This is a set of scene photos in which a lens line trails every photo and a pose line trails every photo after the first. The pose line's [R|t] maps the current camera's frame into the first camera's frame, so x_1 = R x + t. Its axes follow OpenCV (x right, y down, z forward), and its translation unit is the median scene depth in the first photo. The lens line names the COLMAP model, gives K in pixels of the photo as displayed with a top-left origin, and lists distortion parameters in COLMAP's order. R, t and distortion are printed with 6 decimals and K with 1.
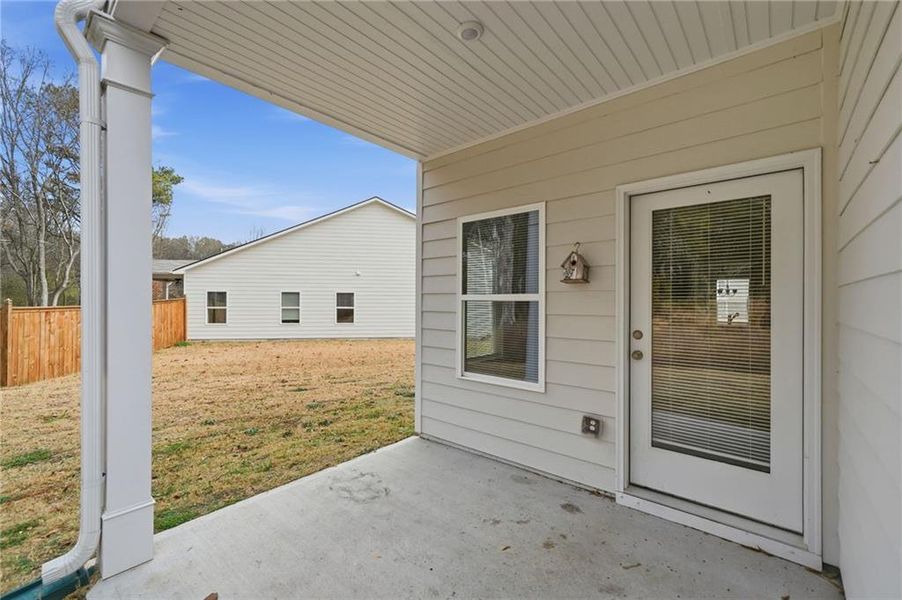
lens RADIAL K [[381.2, 0, 449.6], [0, 381.2, 302.3], [0, 0, 1]] dist [0.001182, 0.000189]
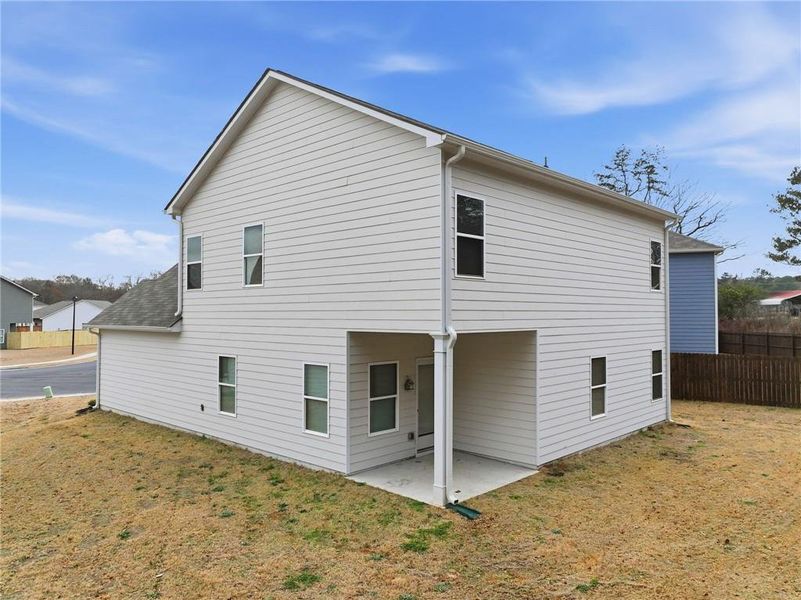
lens RADIAL K [[590.1, 0, 400.5], [0, 590.1, 300.0], [0, 0, 1]] dist [-0.011166, 0.006232]
pose [[0.046196, 0.016480, 0.998796, -3.123069], [0.003012, 0.999857, -0.016636, -0.491663], [-0.998928, 0.003777, 0.046140, 0.617688]]
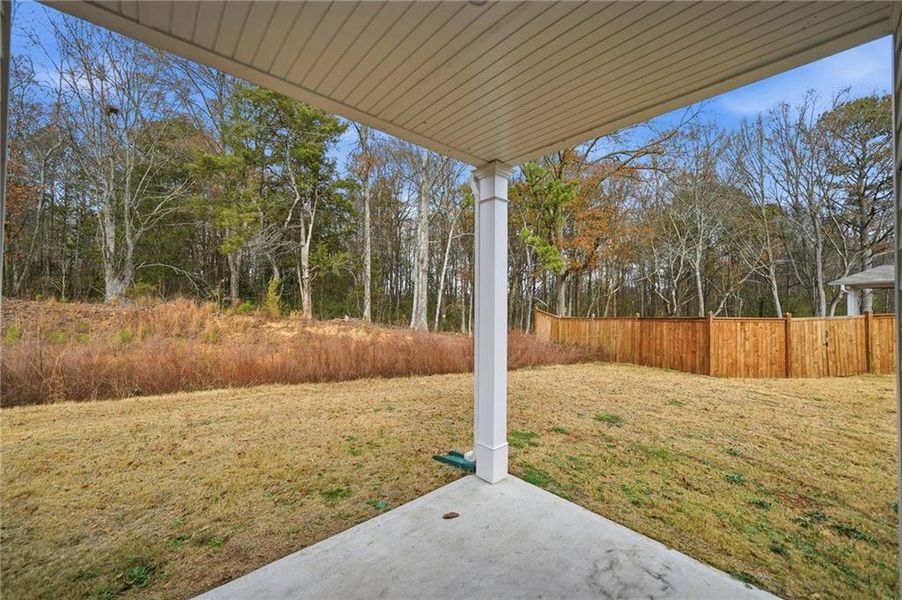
lens RADIAL K [[345.1, 0, 451.0], [0, 345.1, 300.0], [0, 0, 1]] dist [-0.000477, -0.000165]
pose [[-0.120809, -0.012710, -0.992594, 0.386508], [-0.016979, 0.999798, -0.010736, -0.046915], [0.992531, 0.015556, -0.121000, 0.553632]]
